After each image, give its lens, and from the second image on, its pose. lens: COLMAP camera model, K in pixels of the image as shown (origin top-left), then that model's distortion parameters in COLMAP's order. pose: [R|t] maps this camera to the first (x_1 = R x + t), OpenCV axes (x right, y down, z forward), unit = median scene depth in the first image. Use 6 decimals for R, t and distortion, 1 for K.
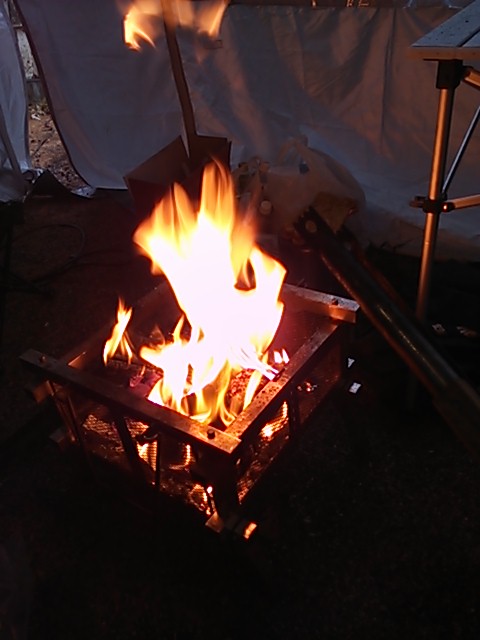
lens RADIAL K [[544.0, 0, 252.0], [0, 544.0, 330.5], [0, 0, 1]] dist [-0.003334, -0.177976]
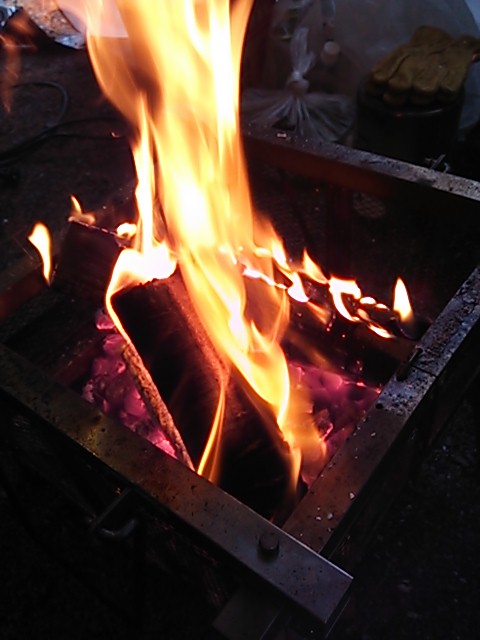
lens RADIAL K [[540.7, 0, 240.0], [0, 540.7, 320.0], [0, 0, 1]] dist [-0.053873, -0.002702]
pose [[0.998092, 0.046603, -0.040493, -0.039110], [-0.039040, 0.984532, 0.170798, -0.013529], [0.047827, -0.168891, 0.984474, 0.290967]]
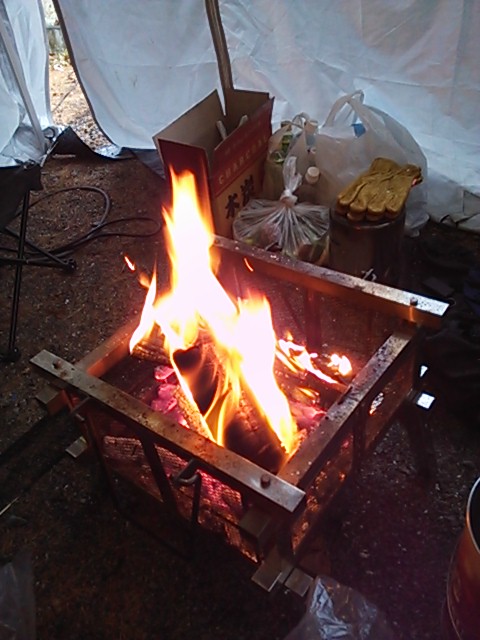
lens RADIAL K [[540.7, 0, 240.0], [0, 540.7, 320.0], [0, 0, 1]] dist [-0.053873, -0.002702]
pose [[0.997963, 0.026813, -0.057889, -0.032639], [-0.023202, 0.997796, 0.062172, -0.039358], [0.059428, -0.060702, 0.996385, 0.106422]]
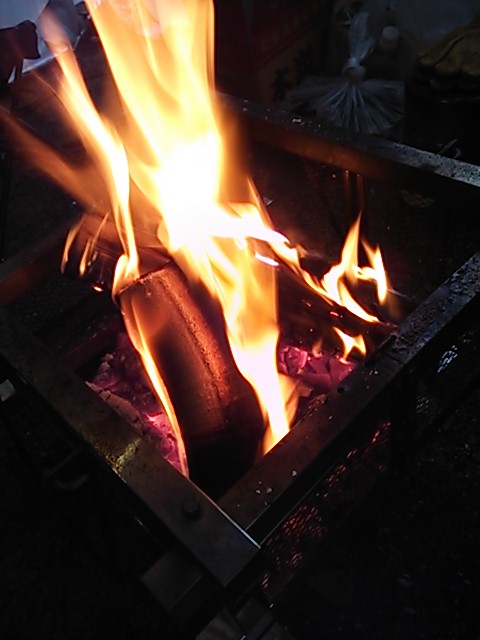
lens RADIAL K [[537.3, 0, 250.7], [0, 537.3, 318.4], [0, 0, 1]] dist [-0.050157, 0.000359]
pose [[0.977489, 0.097902, -0.186898, 0.012571], [-0.060889, 0.979033, 0.194390, -0.012541], [0.202010, -0.178634, 0.962955, 0.290646]]
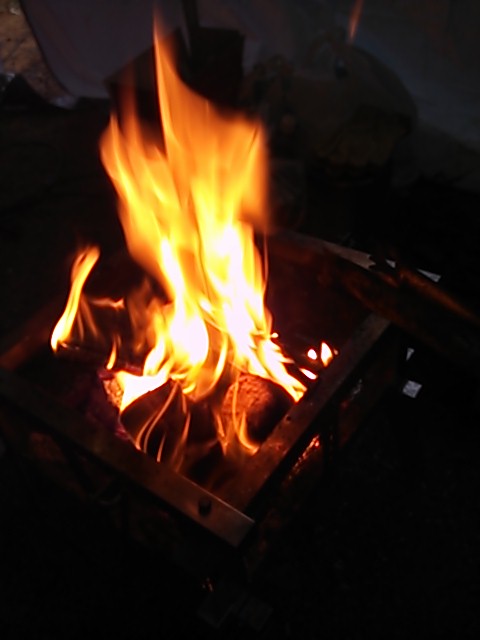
lens RADIAL K [[553.4, 0, 245.2], [0, 553.4, 323.7], [0, 0, 1]] dist [-0.067142, -0.000752]
pose [[0.999395, 0.024998, -0.024191, -0.008974], [-0.021733, 0.991677, 0.126899, -0.040716], [0.027162, -0.126297, 0.991621, 0.183925]]
